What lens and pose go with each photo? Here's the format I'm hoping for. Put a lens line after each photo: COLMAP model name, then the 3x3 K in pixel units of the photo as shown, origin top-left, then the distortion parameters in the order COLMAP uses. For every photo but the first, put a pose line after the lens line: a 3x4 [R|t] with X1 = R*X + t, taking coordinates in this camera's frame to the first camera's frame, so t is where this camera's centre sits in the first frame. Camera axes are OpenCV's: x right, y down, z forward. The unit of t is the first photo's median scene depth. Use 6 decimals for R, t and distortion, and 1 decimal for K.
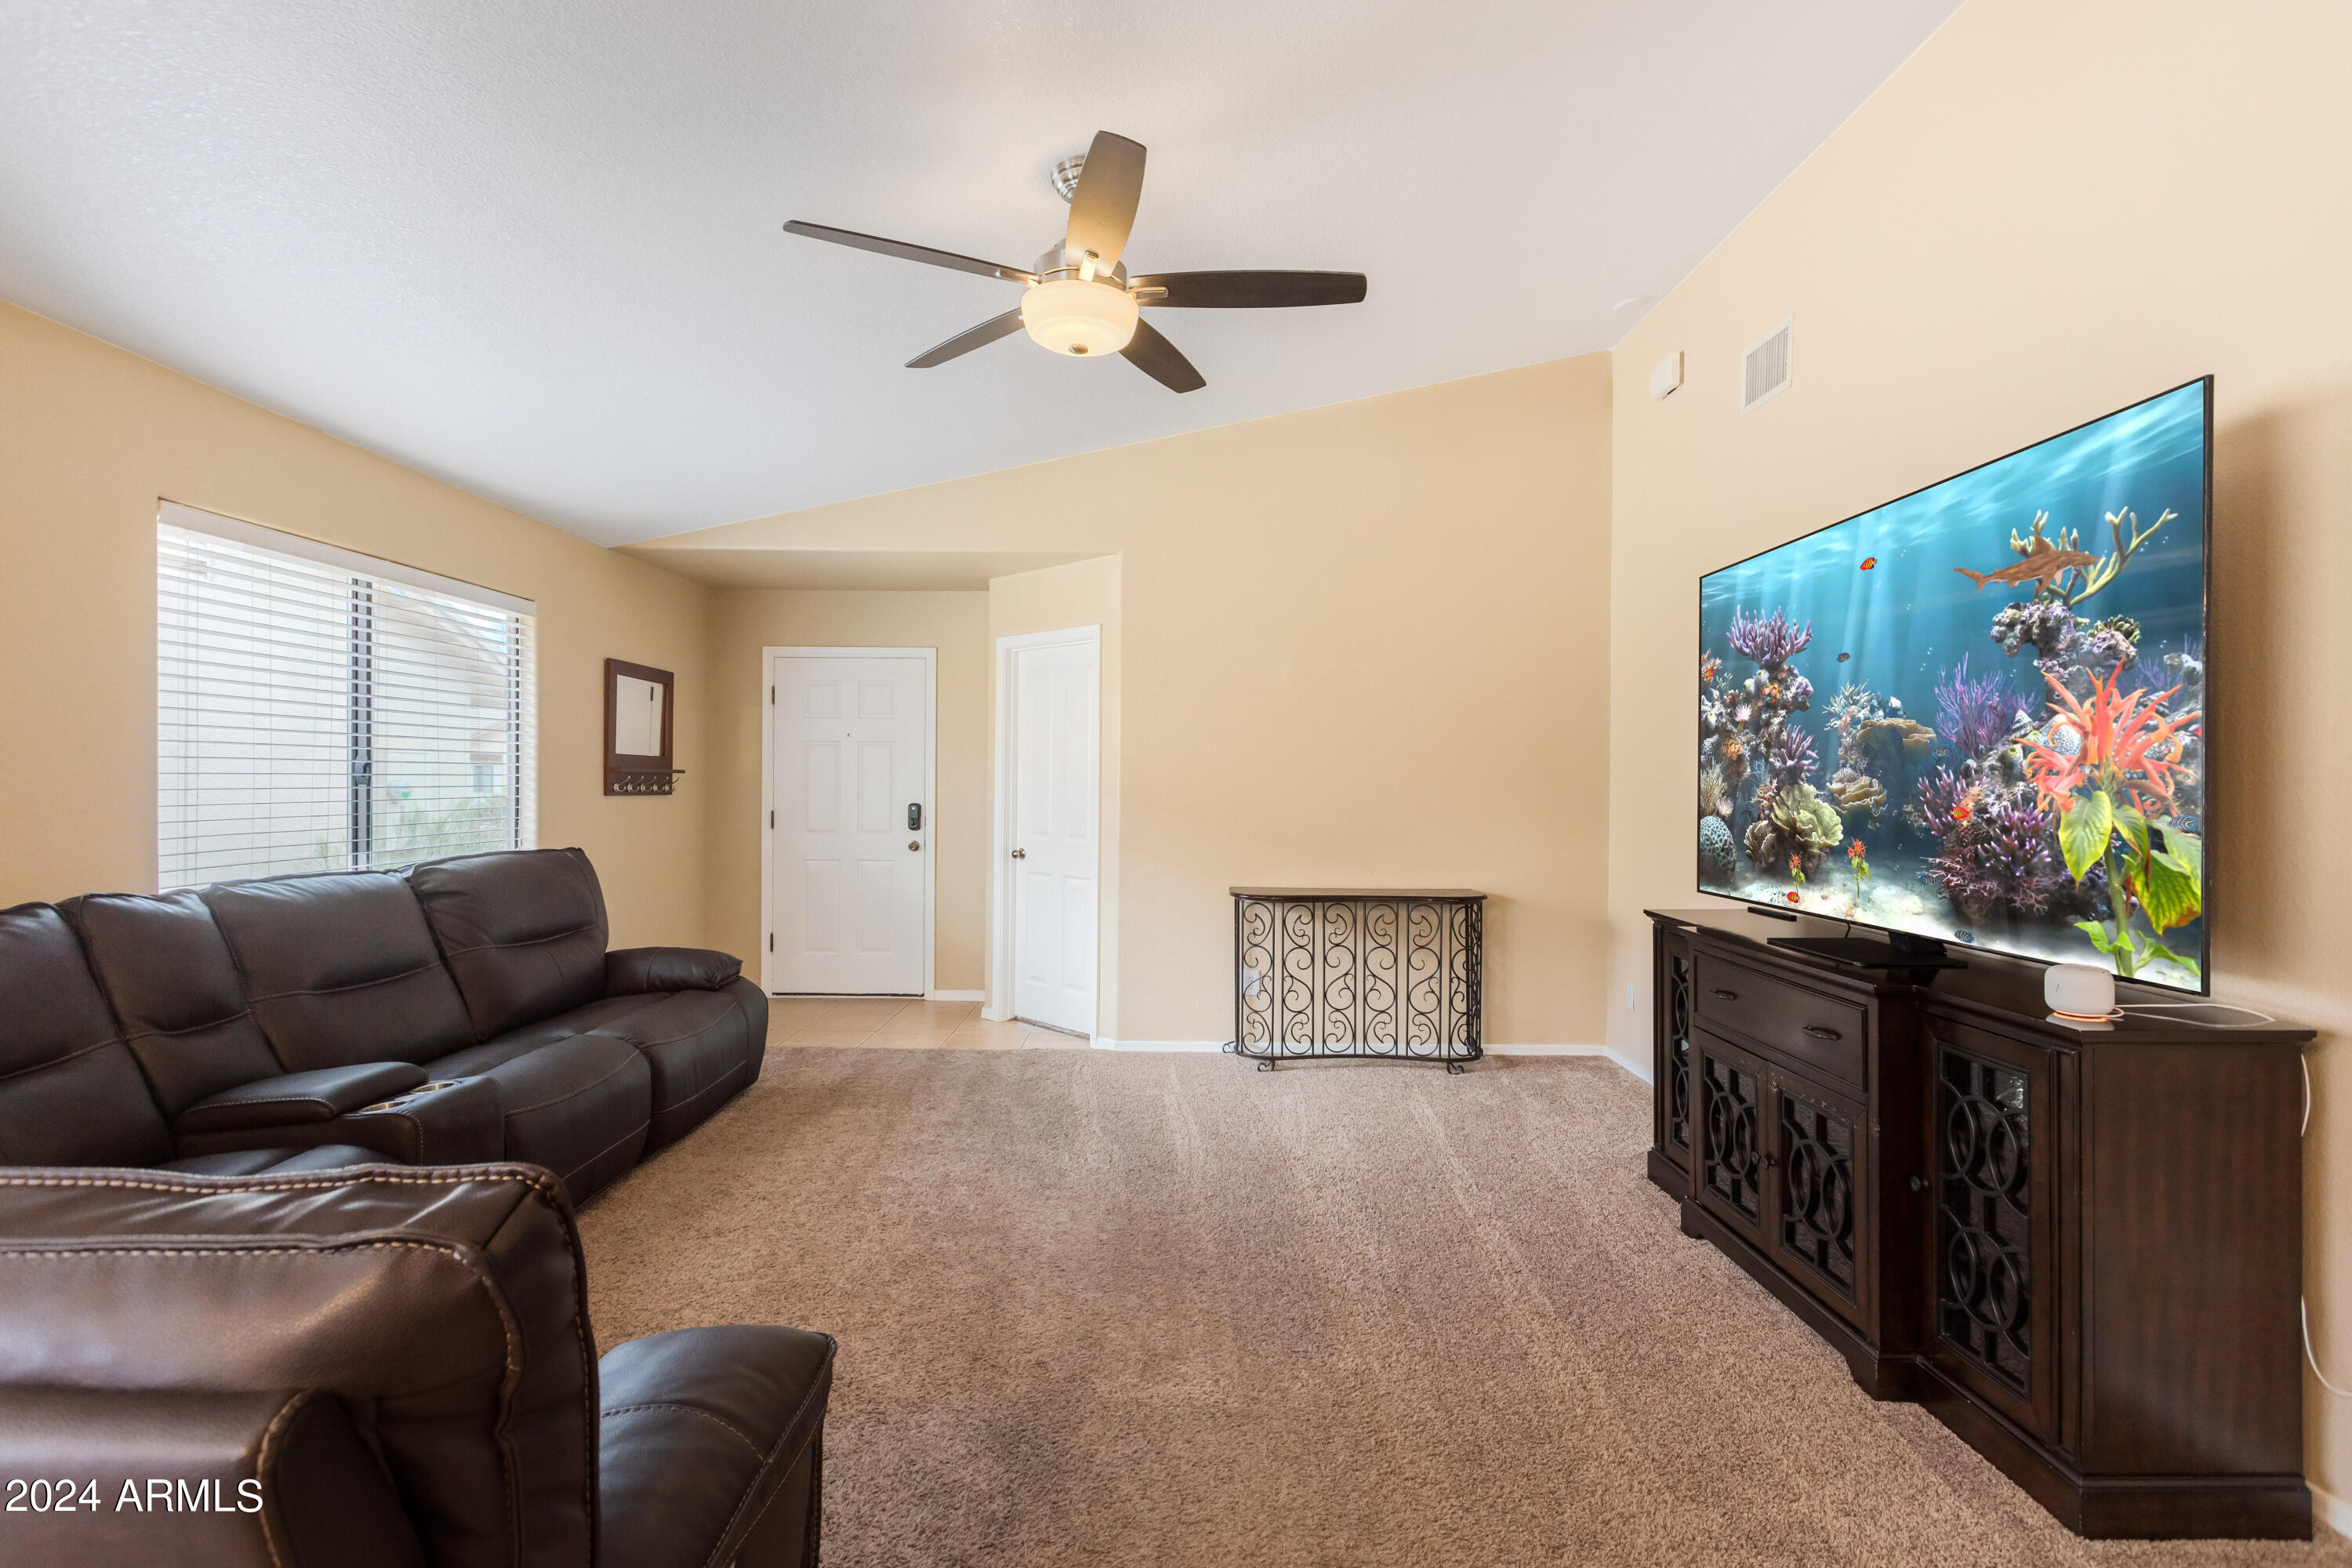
lens RADIAL K [[1128.9, 0, 1176.0], [0, 1128.9, 784.0], [0, 0, 1]] dist [0.001057, 0.000987]
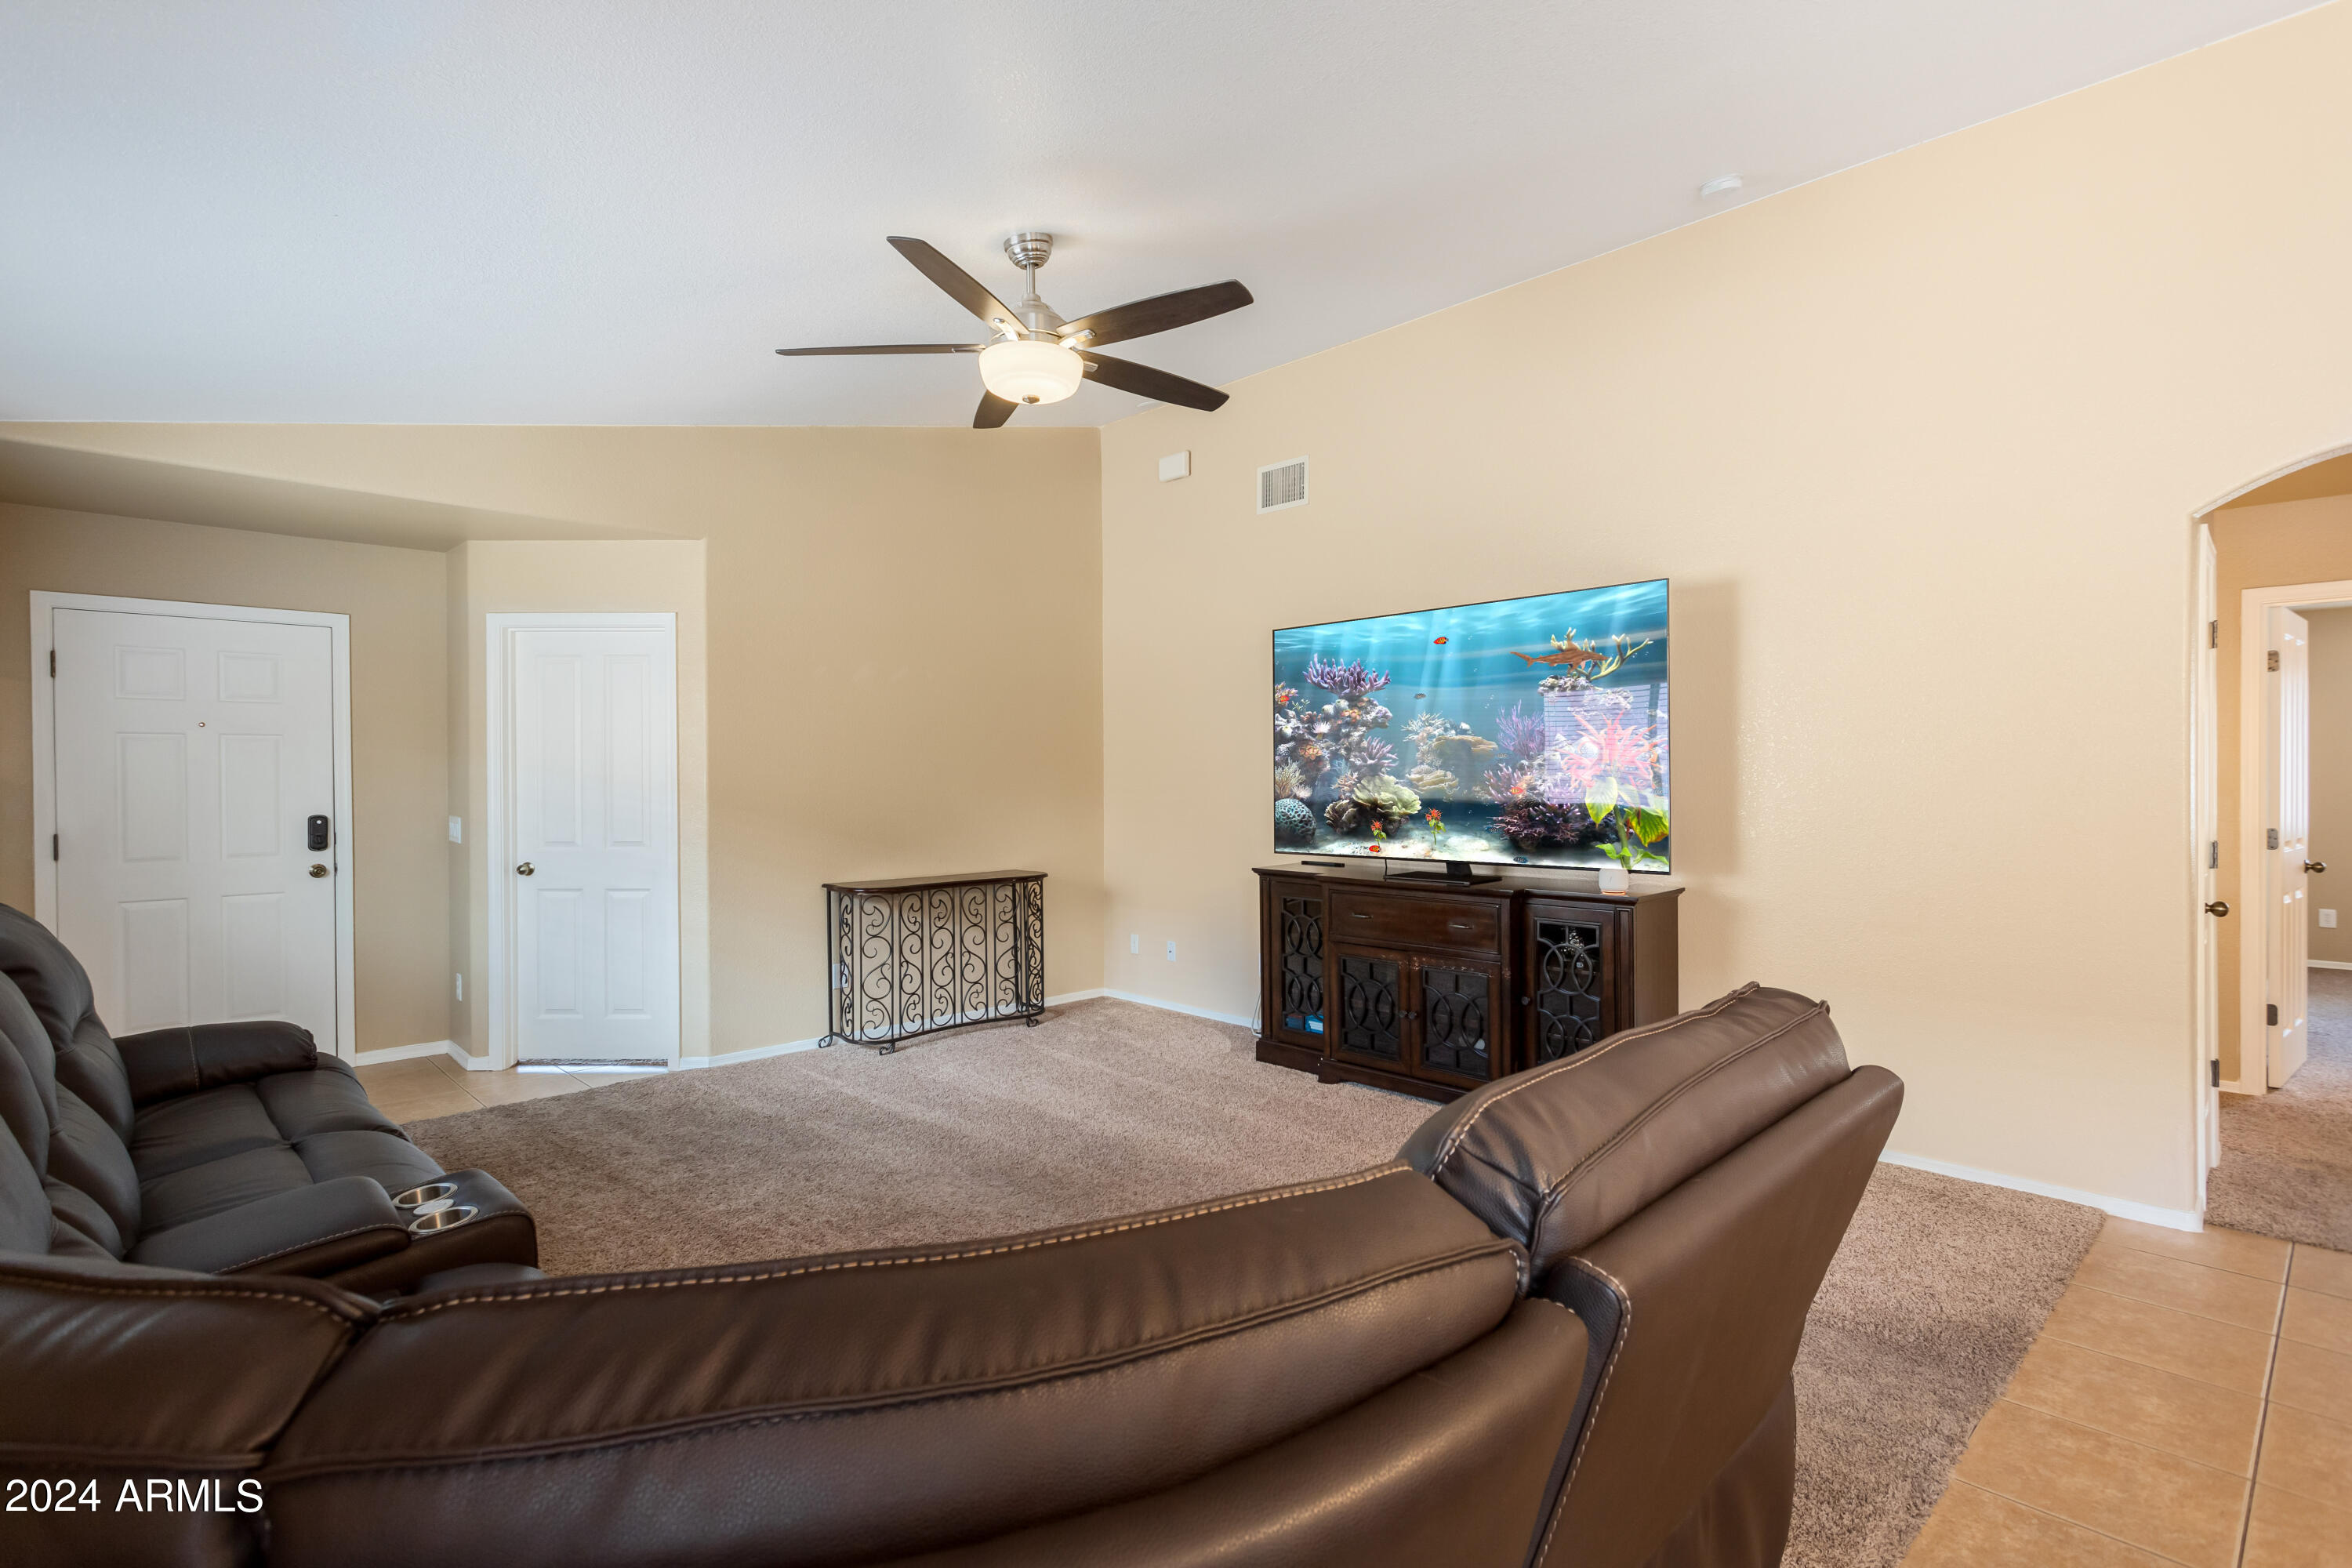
lens RADIAL K [[1136.7, 0, 1176.0], [0, 1136.7, 784.0], [0, 0, 1]] dist [-0.003406, 0.000167]
pose [[0.712001, -0.017586, 0.701958, -0.721356], [0.014078, 0.999843, 0.010770, -0.008663], [-0.702038, 0.002214, 0.712136, 0.083648]]
